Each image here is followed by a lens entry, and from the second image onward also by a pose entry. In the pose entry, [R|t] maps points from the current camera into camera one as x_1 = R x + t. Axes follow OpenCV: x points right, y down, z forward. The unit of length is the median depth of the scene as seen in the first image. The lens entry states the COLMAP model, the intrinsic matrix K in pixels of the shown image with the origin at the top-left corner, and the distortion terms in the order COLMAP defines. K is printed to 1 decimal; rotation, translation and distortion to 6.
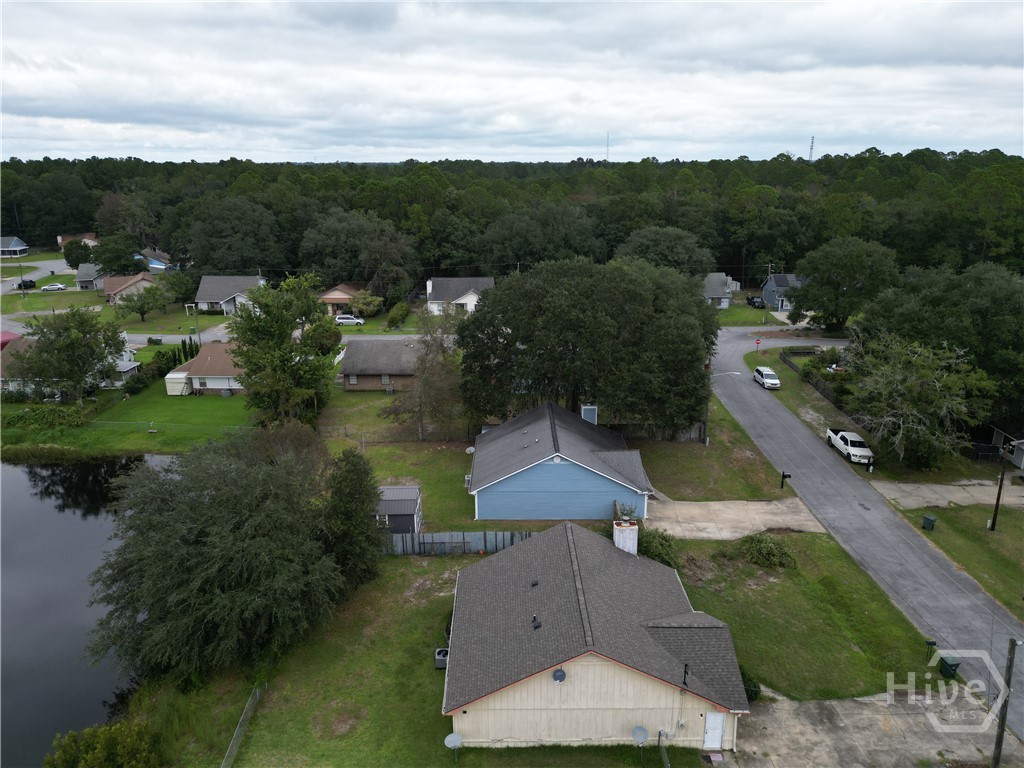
lens RADIAL K [[717.8, 0, 510.6], [0, 717.8, 388.2], [0, 0, 1]] dist [0.065658, -0.055432]
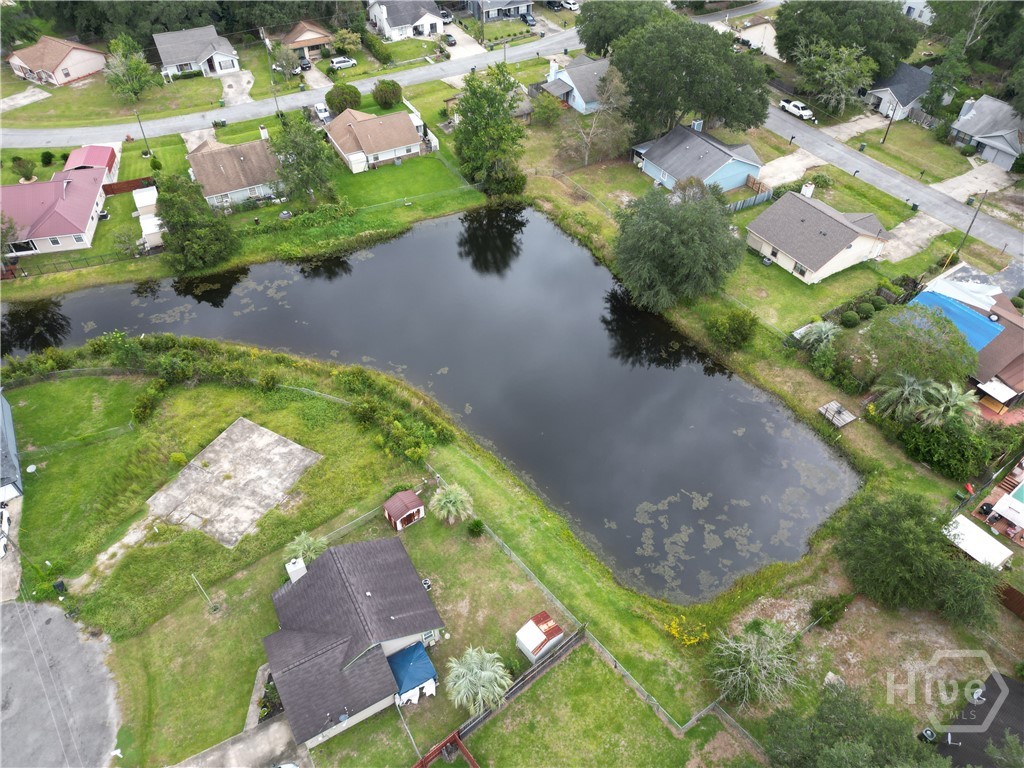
lens RADIAL K [[717.8, 0, 514.1], [0, 717.8, 384.5], [0, 0, 1]] dist [0.065658, -0.055432]
pose [[0.861702, -0.353107, 0.364398, -1.261810], [0.144483, 0.859164, 0.490879, -0.391894], [-0.486410, -0.370342, 0.791361, -0.425503]]
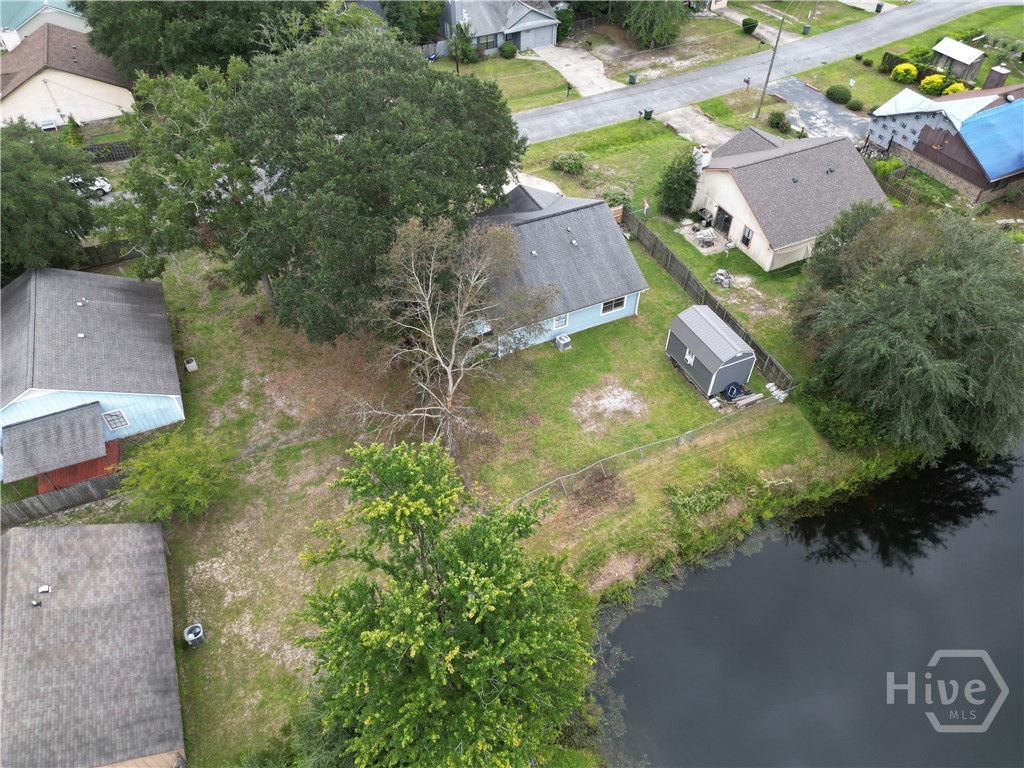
lens RADIAL K [[717.8, 0, 507.8], [0, 717.8, 384.5], [0, 0, 1]] dist [0.065658, -0.055432]
pose [[-0.415273, -0.643580, 0.642925, -0.630947], [0.279218, 0.582457, 0.763401, -0.517720], [-0.865786, 0.496536, -0.062180, 1.224903]]
